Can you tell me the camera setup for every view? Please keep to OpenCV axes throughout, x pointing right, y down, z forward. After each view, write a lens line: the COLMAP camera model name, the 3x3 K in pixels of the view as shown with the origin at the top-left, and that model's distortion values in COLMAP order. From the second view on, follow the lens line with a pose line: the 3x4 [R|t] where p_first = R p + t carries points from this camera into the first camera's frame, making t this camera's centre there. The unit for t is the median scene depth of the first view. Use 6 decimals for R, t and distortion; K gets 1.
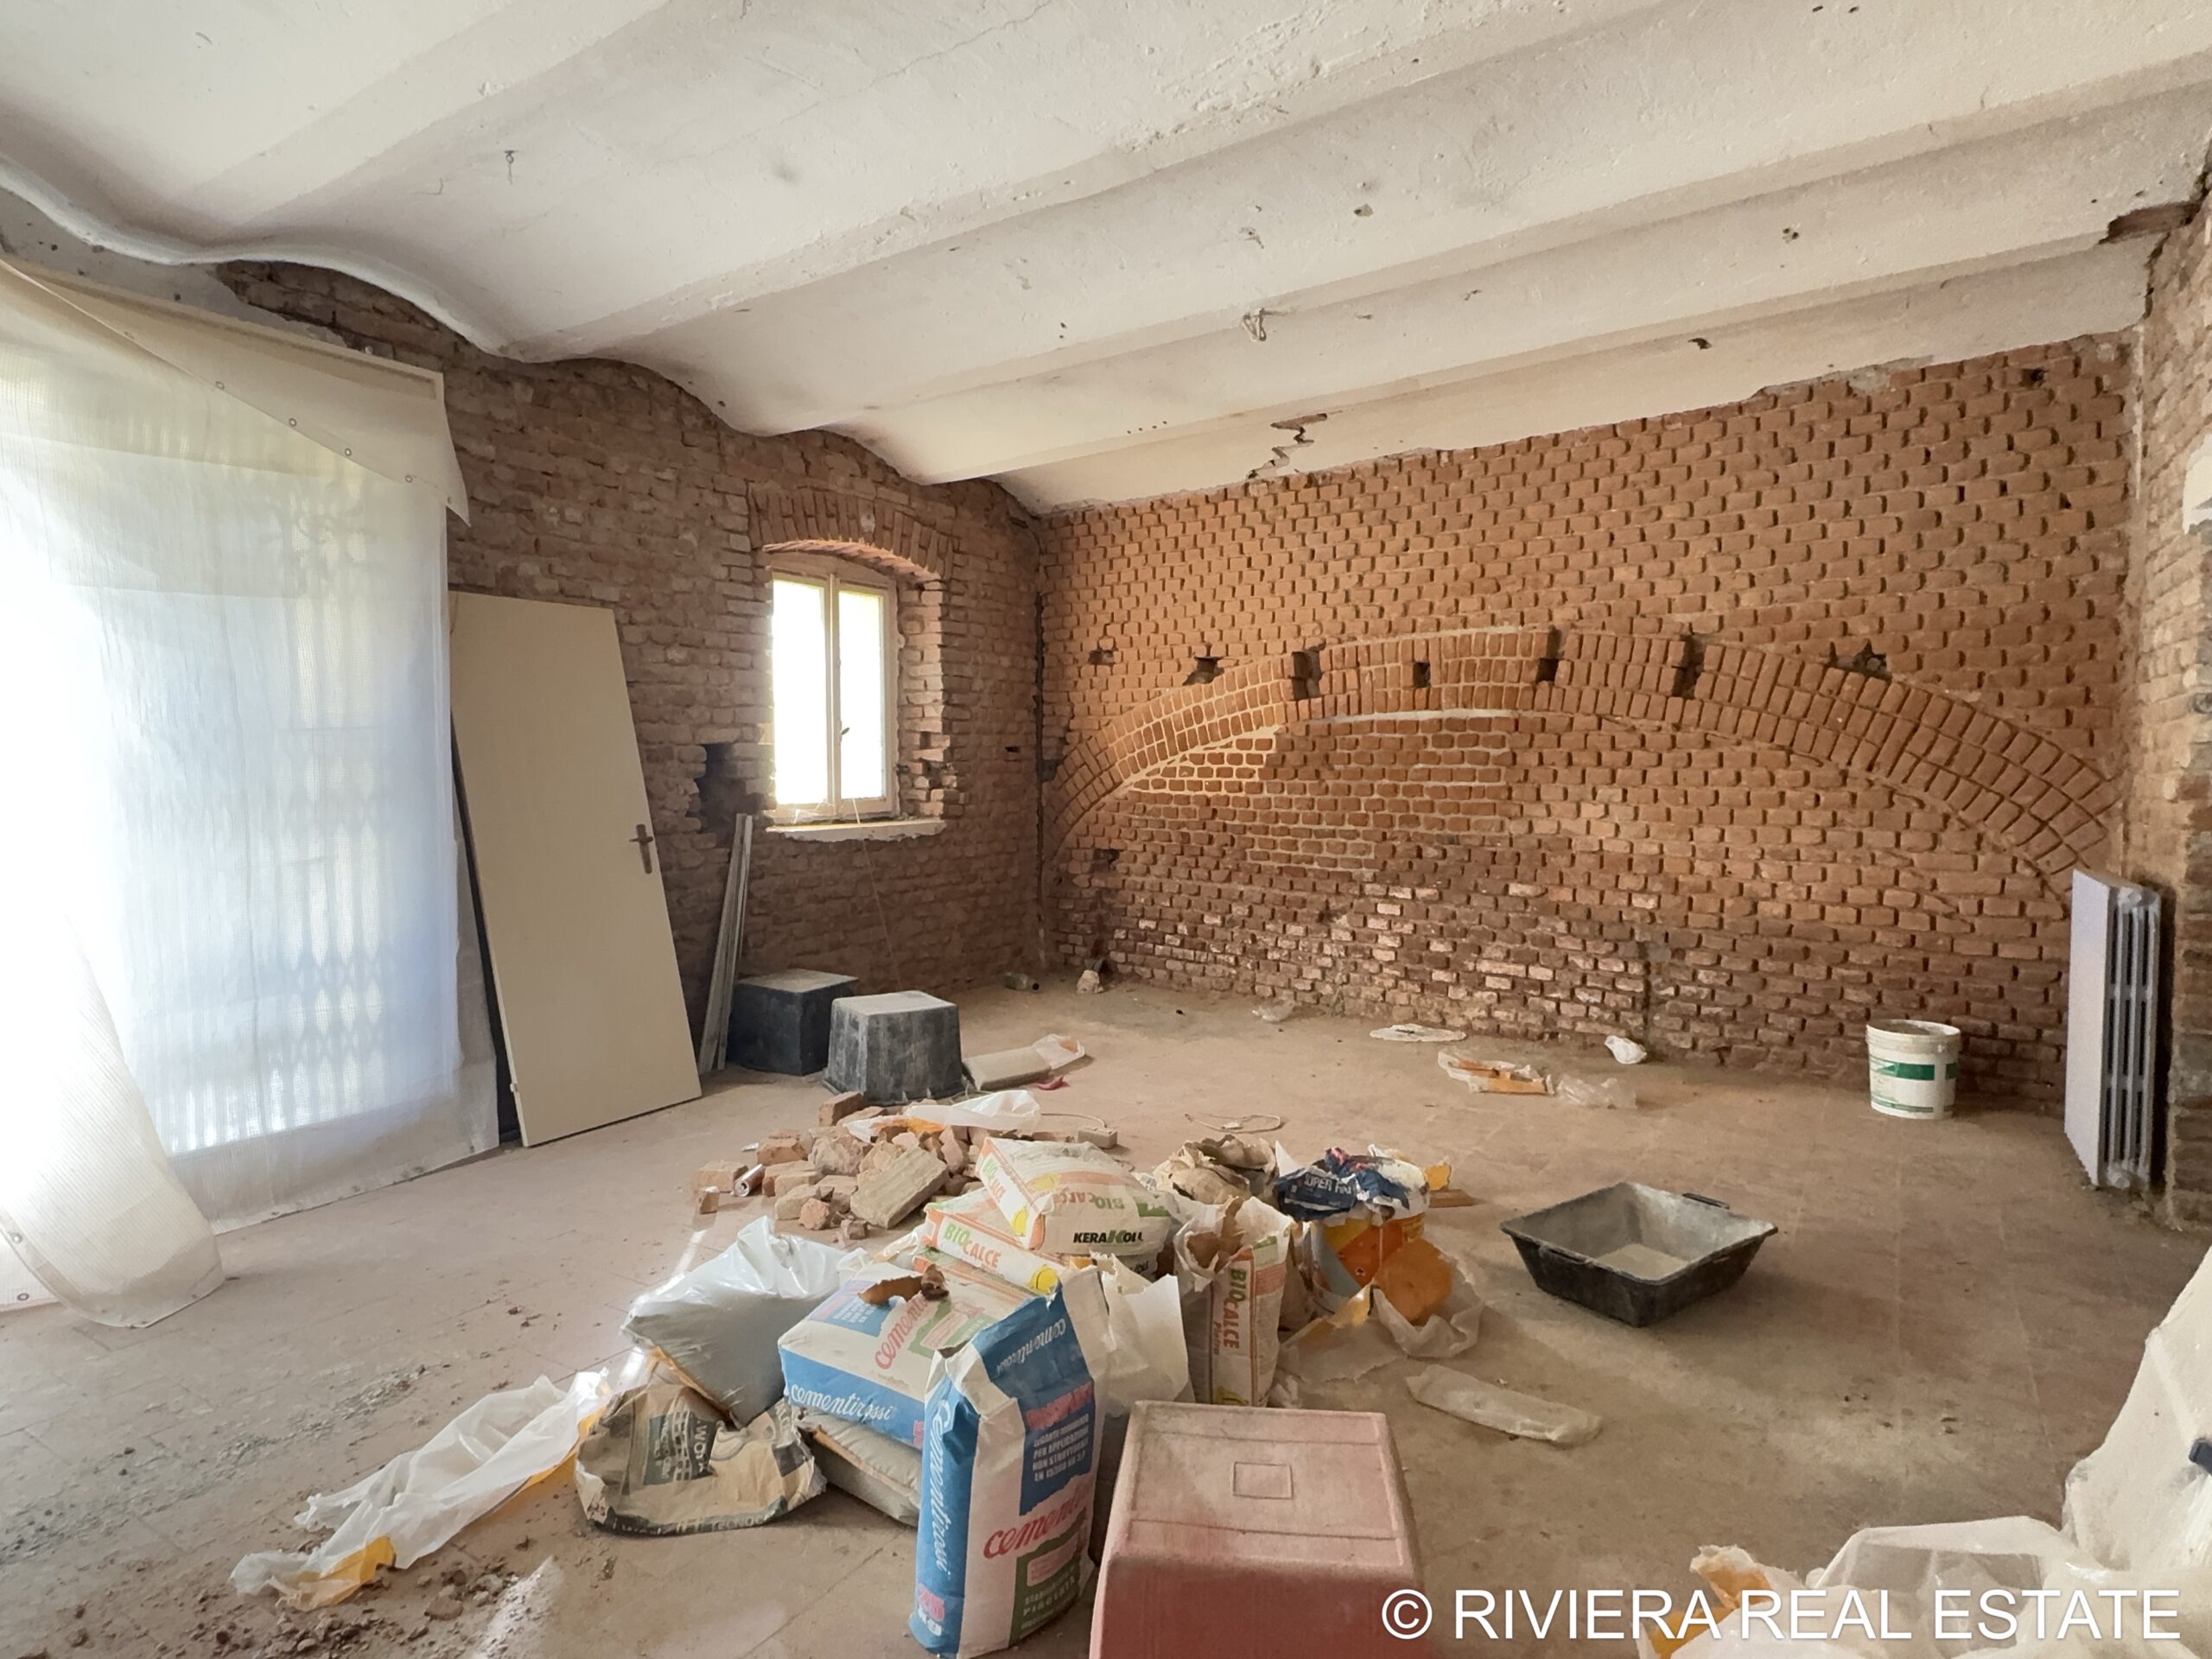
lens RADIAL K [[1238.4, 0, 1101.1], [0, 1238.4, 826.2], [0, 0, 1]] dist [-0.002578, -0.001012]
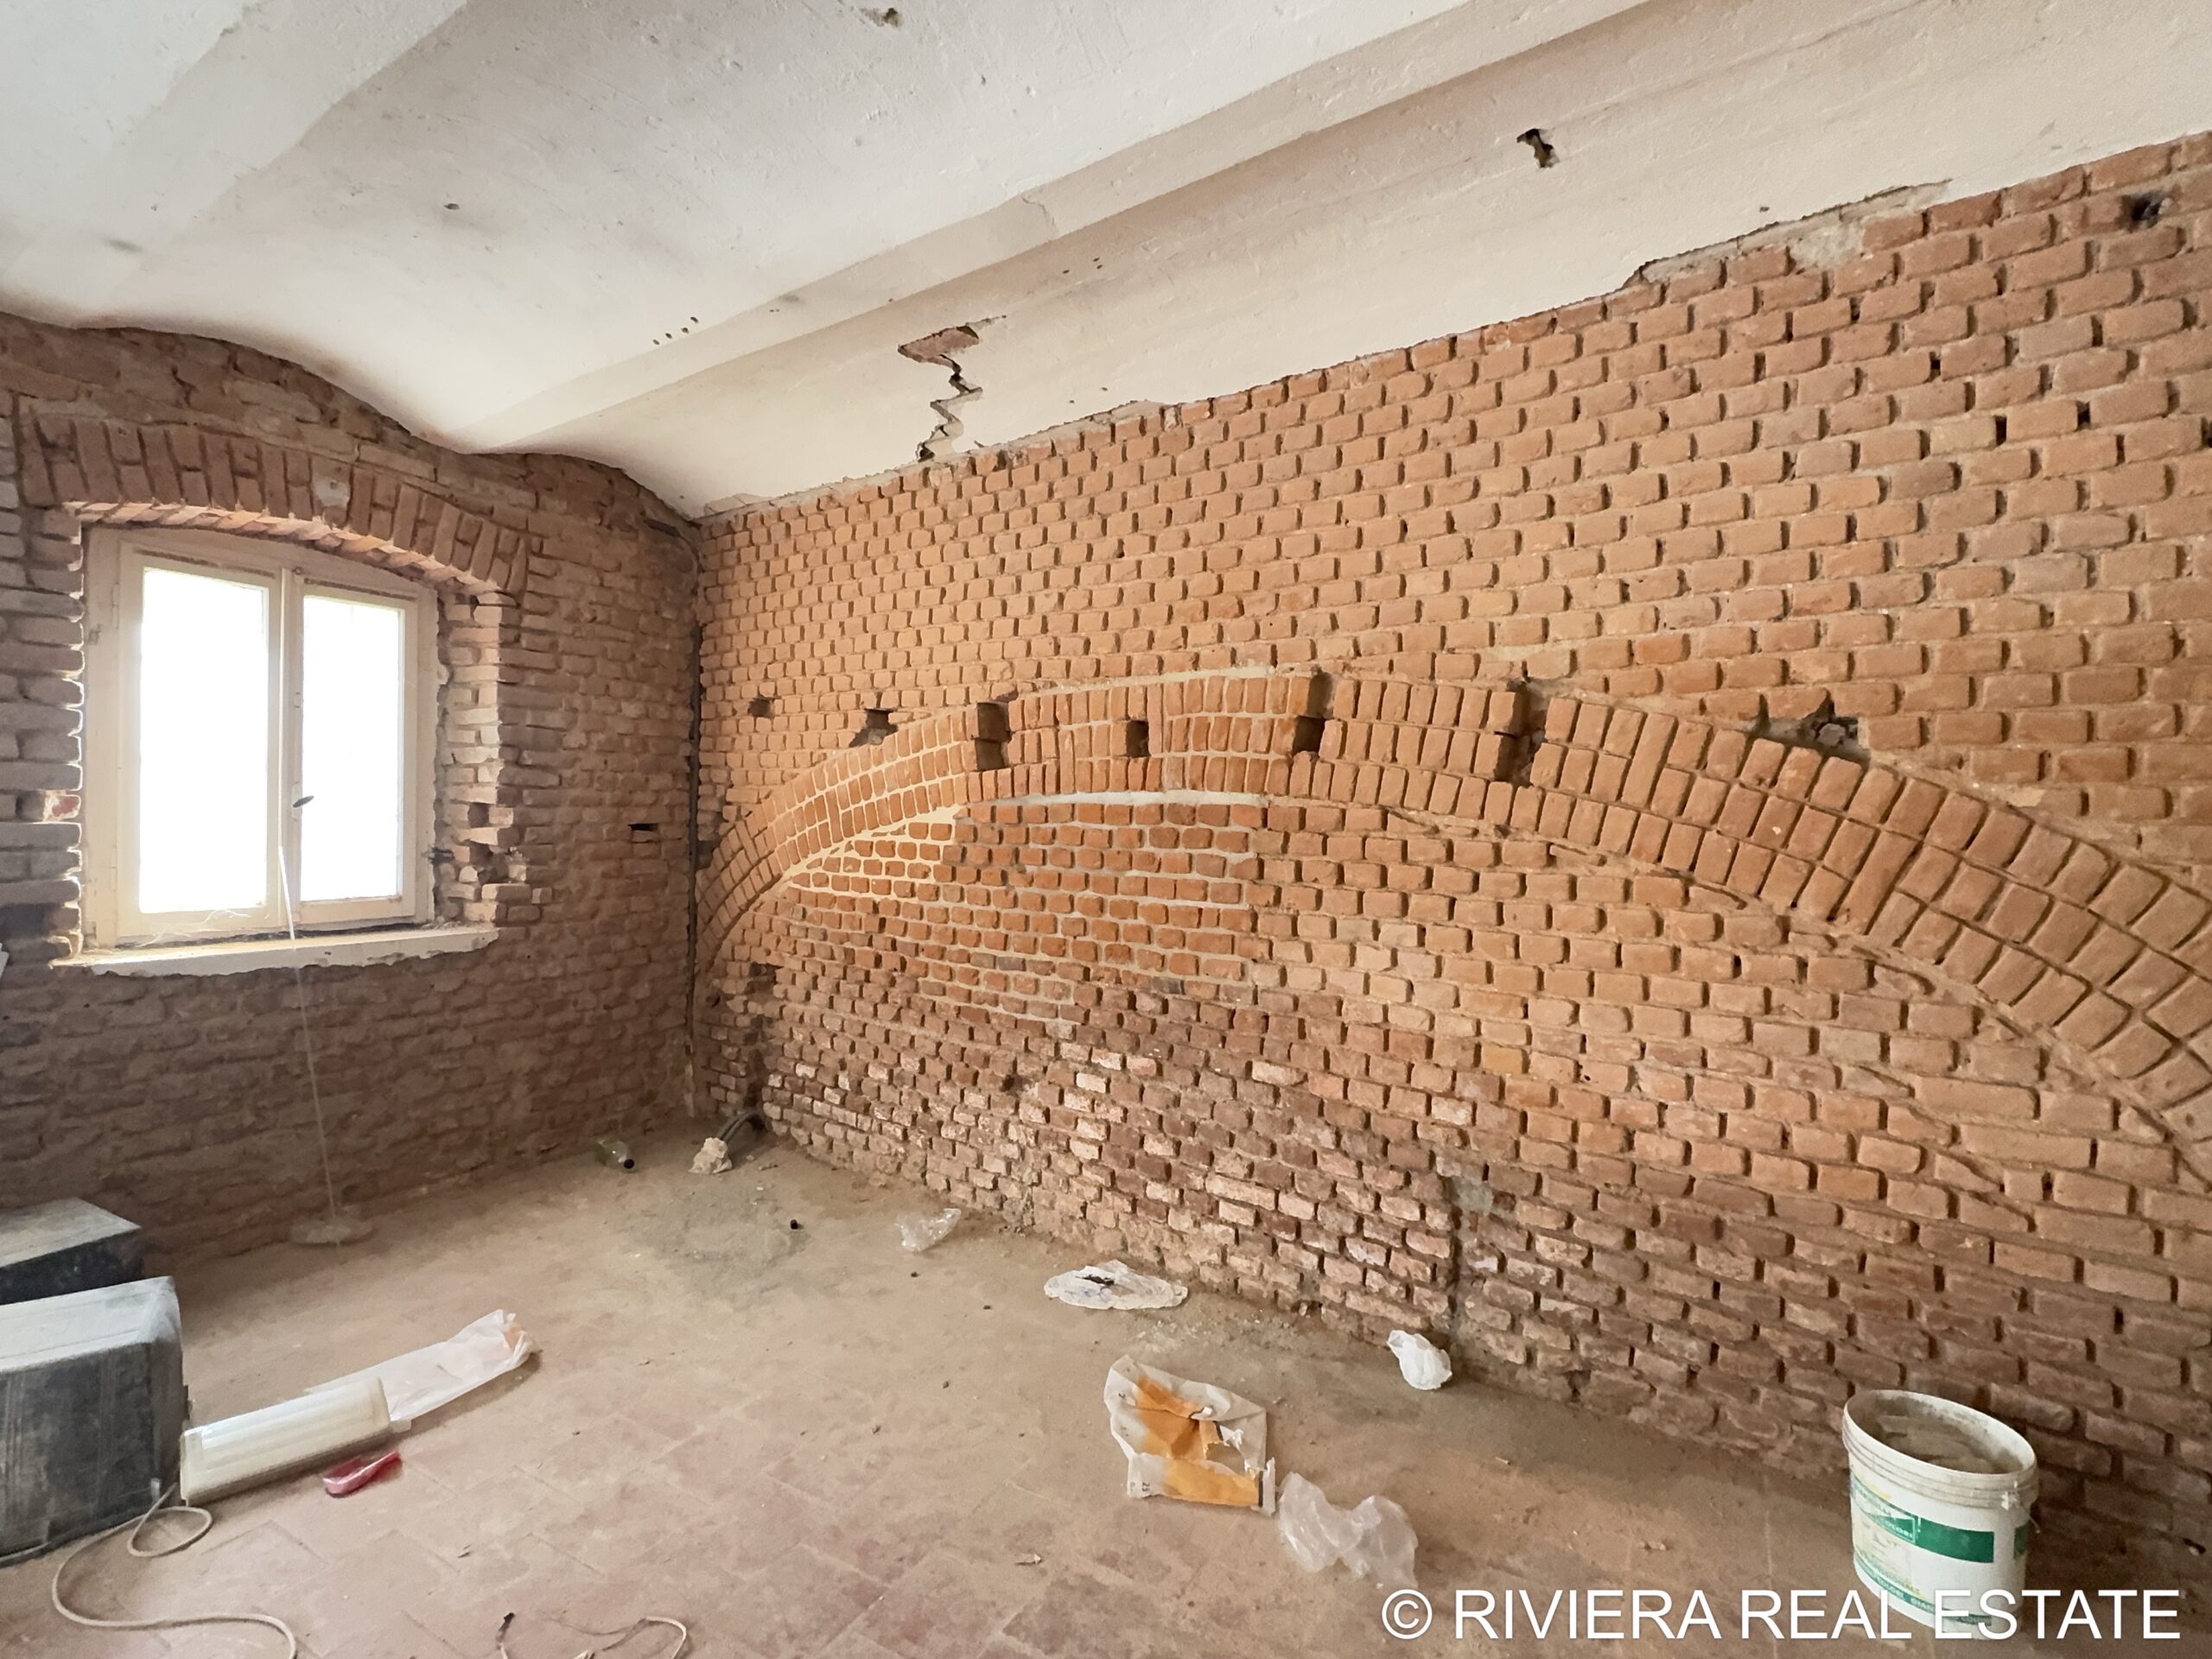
lens RADIAL K [[1058.7, 0, 1104.2], [0, 1058.7, 828.5], [0, 0, 1]] dist [-0.000693, -0.001428]
pose [[0.998228, 0.020124, 0.056002, 0.211114], [-0.017833, 0.998996, -0.041109, -0.049623], [-0.056773, 0.040038, 0.997584, 0.431351]]
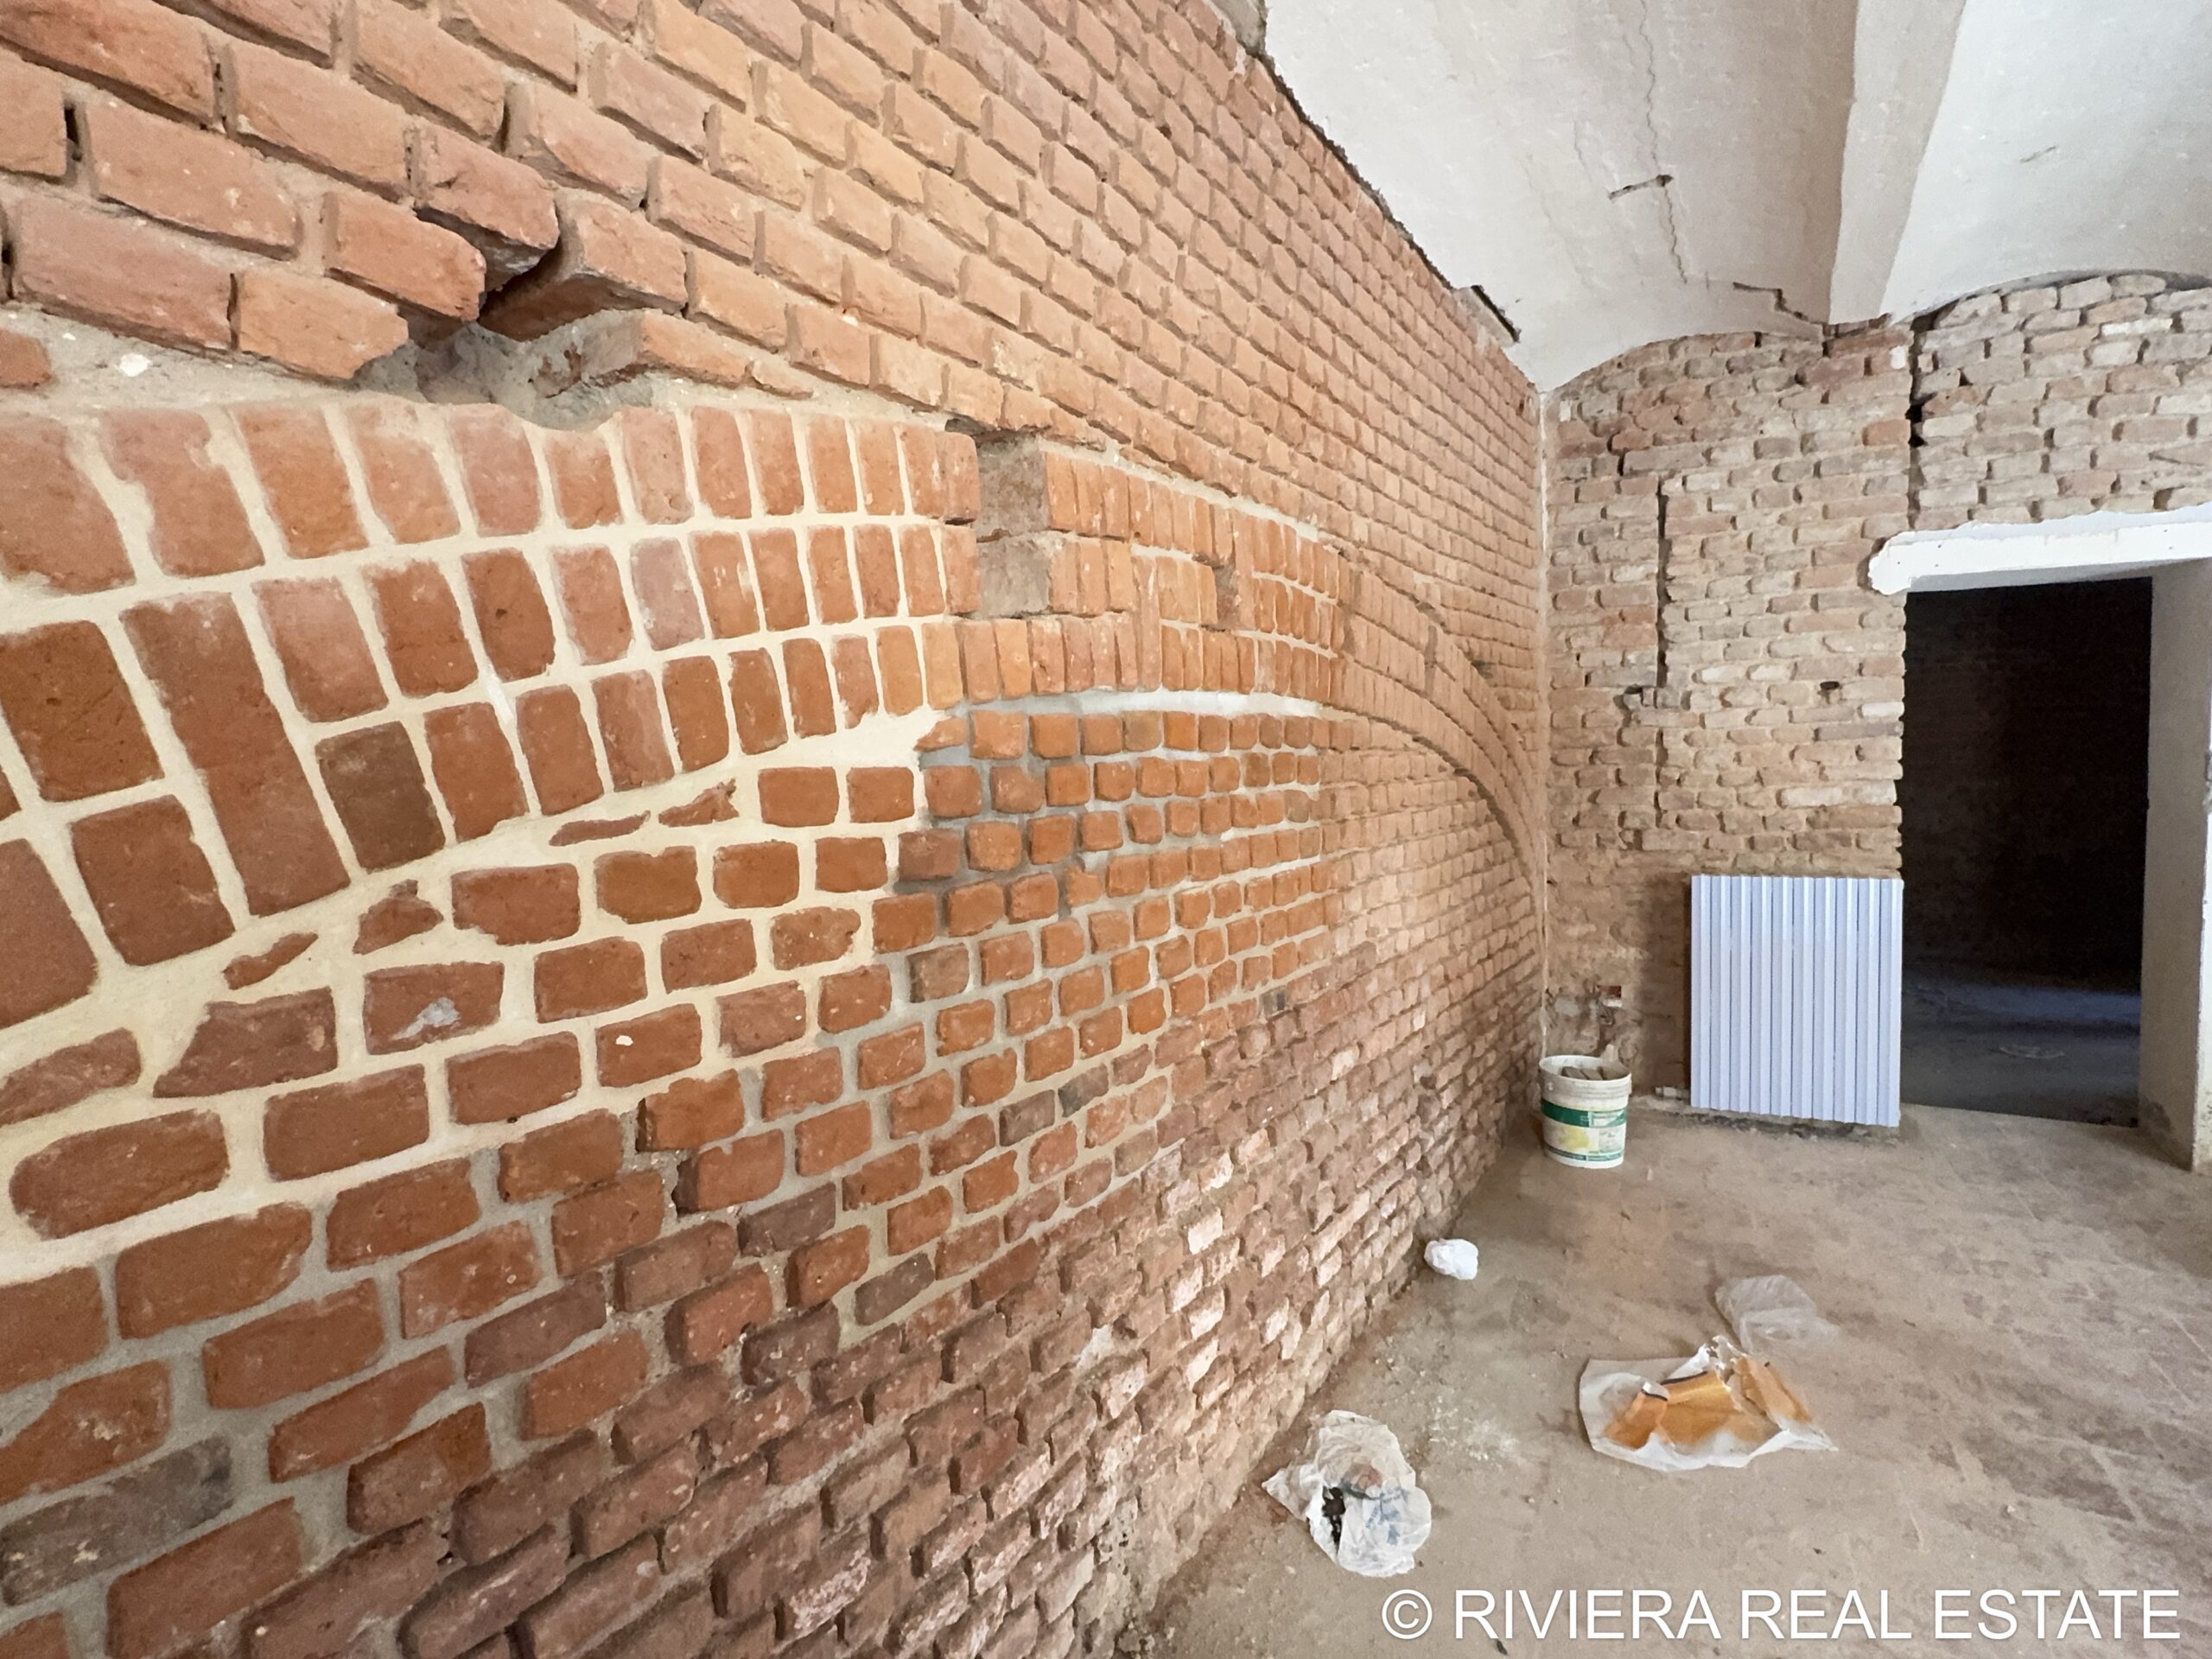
lens RADIAL K [[1058.7, 0, 1108.0], [0, 1058.7, 828.7], [0, 0, 1]] dist [-0.000693, -0.001428]
pose [[-0.108651, -0.057582, 0.992411, -0.069112], [0.082106, 0.994390, 0.066686, -0.076702], [-0.990683, 0.088728, -0.103313, 1.085421]]
